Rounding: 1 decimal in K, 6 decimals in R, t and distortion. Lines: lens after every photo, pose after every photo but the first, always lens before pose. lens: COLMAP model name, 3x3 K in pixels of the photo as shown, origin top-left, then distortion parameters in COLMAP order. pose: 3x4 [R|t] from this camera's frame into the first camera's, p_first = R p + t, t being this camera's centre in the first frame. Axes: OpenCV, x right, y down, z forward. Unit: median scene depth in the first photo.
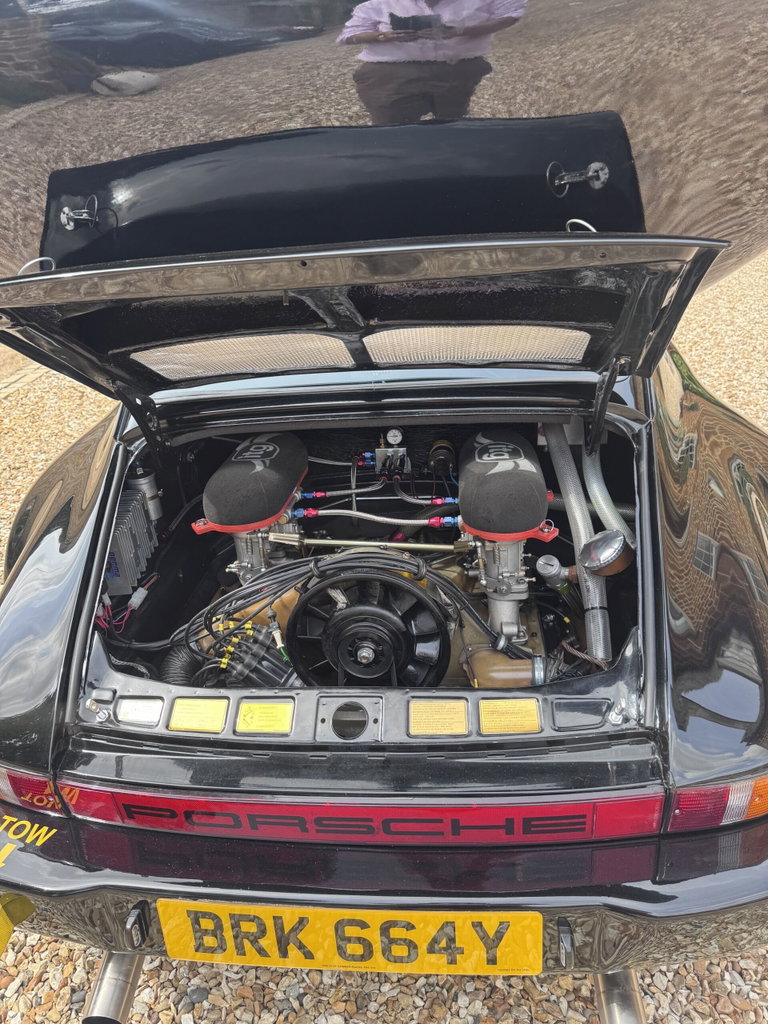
lens RADIAL K [[721.2, 0, 385.9], [0, 721.2, 512.4], [0, 0, 1]] dist [0.006024, -0.020210]
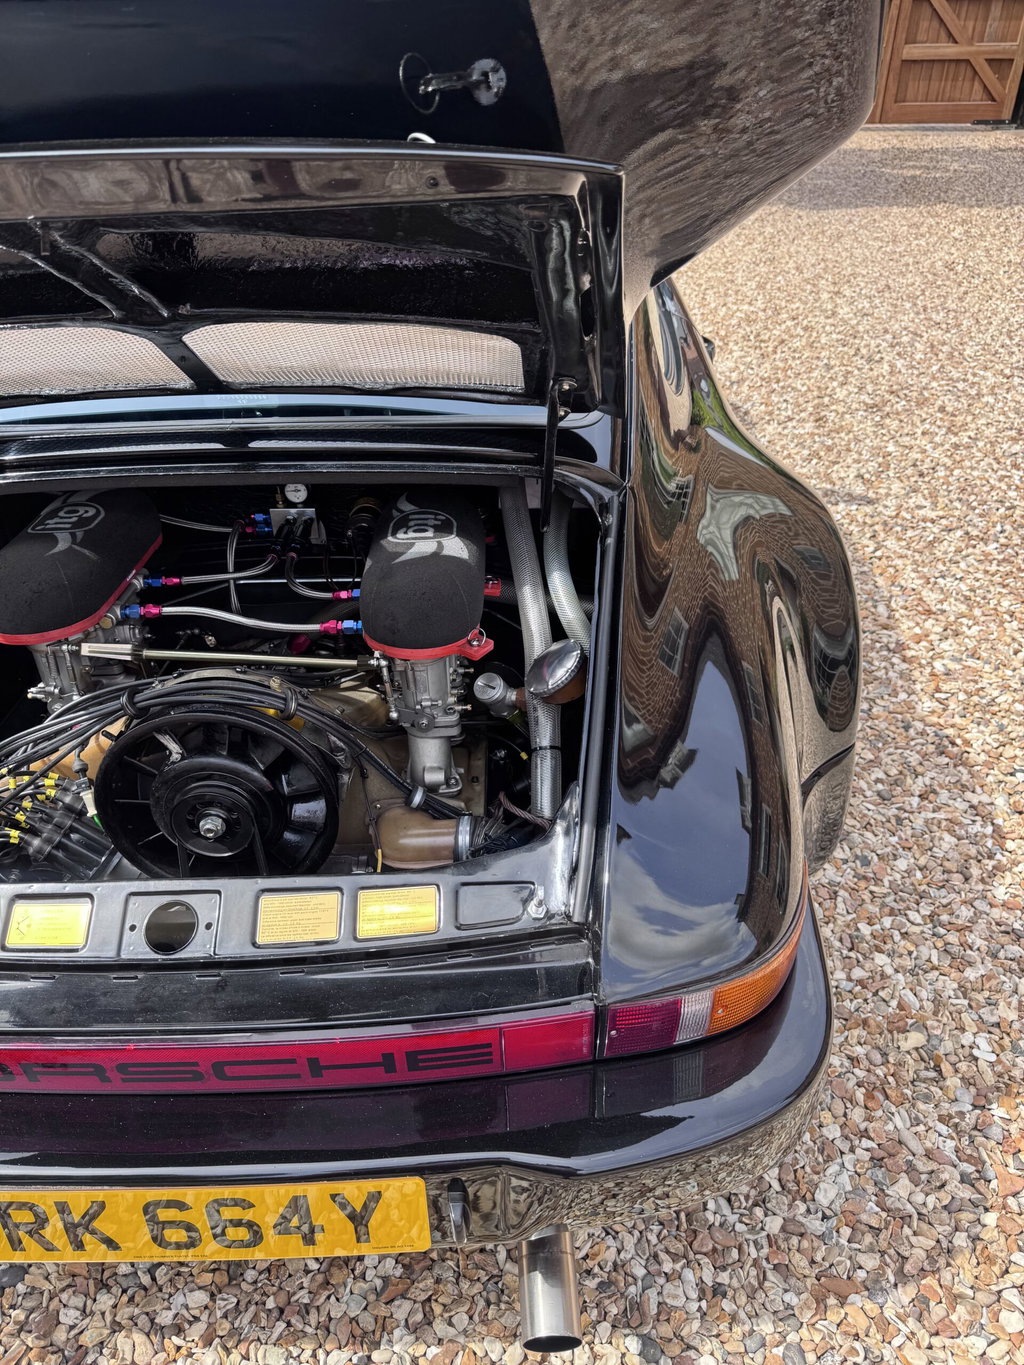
lens RADIAL K [[968.9, 0, 512.0], [0, 968.9, 682.5], [0, 0, 1]] dist [0.004526, -0.020277]
pose [[0.993355, -0.012480, 0.114411, 0.145923], [-0.002120, 0.991950, 0.126609, -0.055996], [-0.115070, -0.126011, 0.985333, 0.052032]]
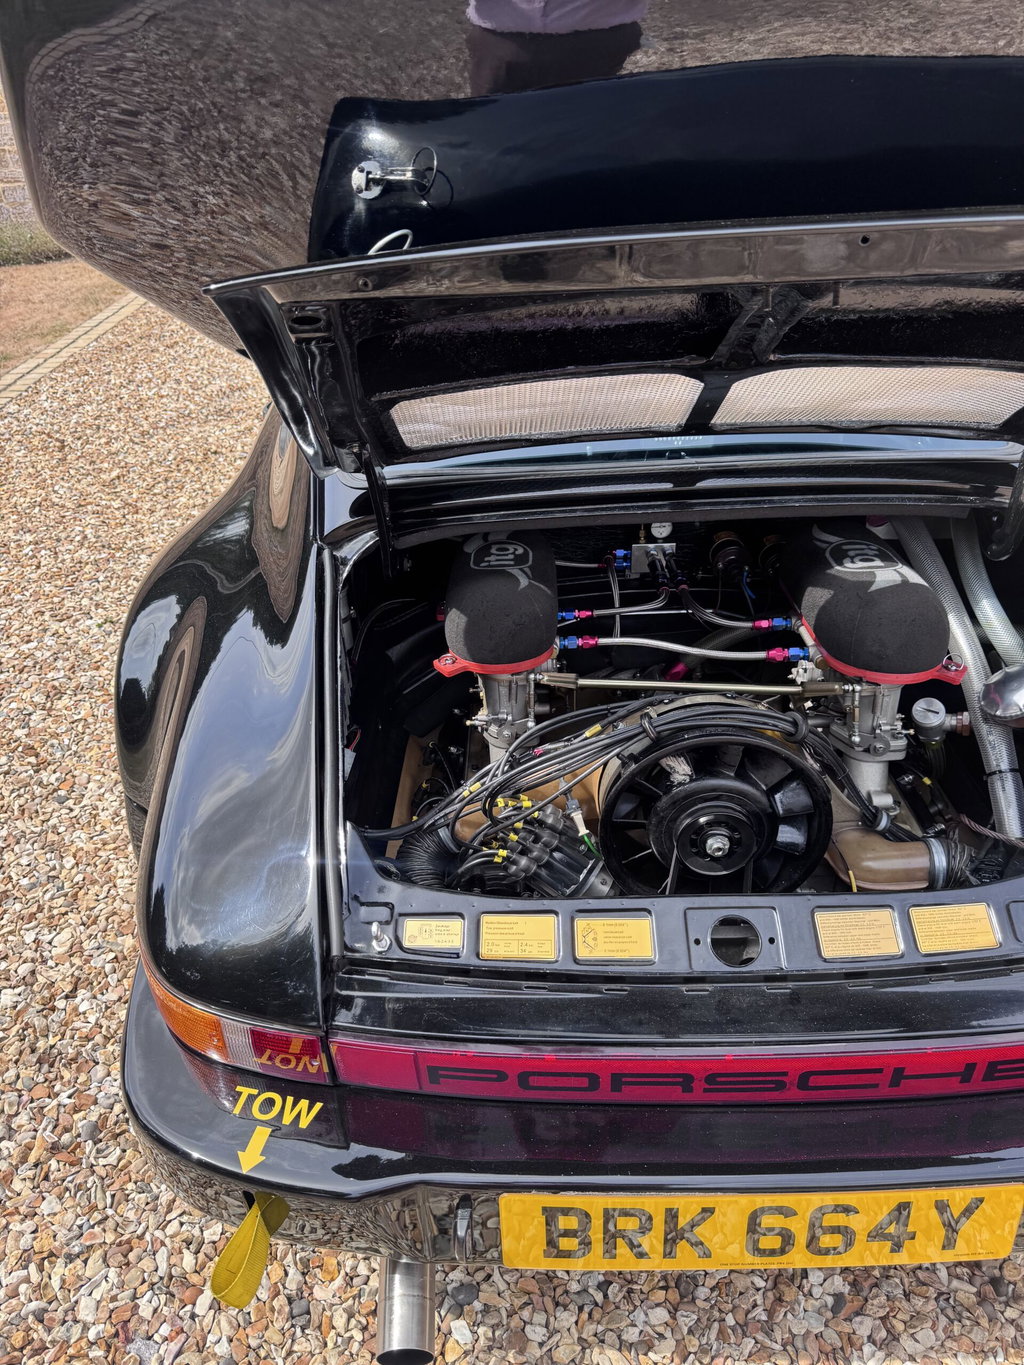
lens RADIAL K [[961.8, 0, 512.0], [0, 961.8, 682.5], [0, 0, 1]] dist [0.006720, -0.025381]
pose [[0.995897, -0.014578, 0.089317, -0.300298], [0.006776, 0.996182, 0.087040, -0.048030], [-0.090245, -0.086078, 0.992193, 0.064311]]
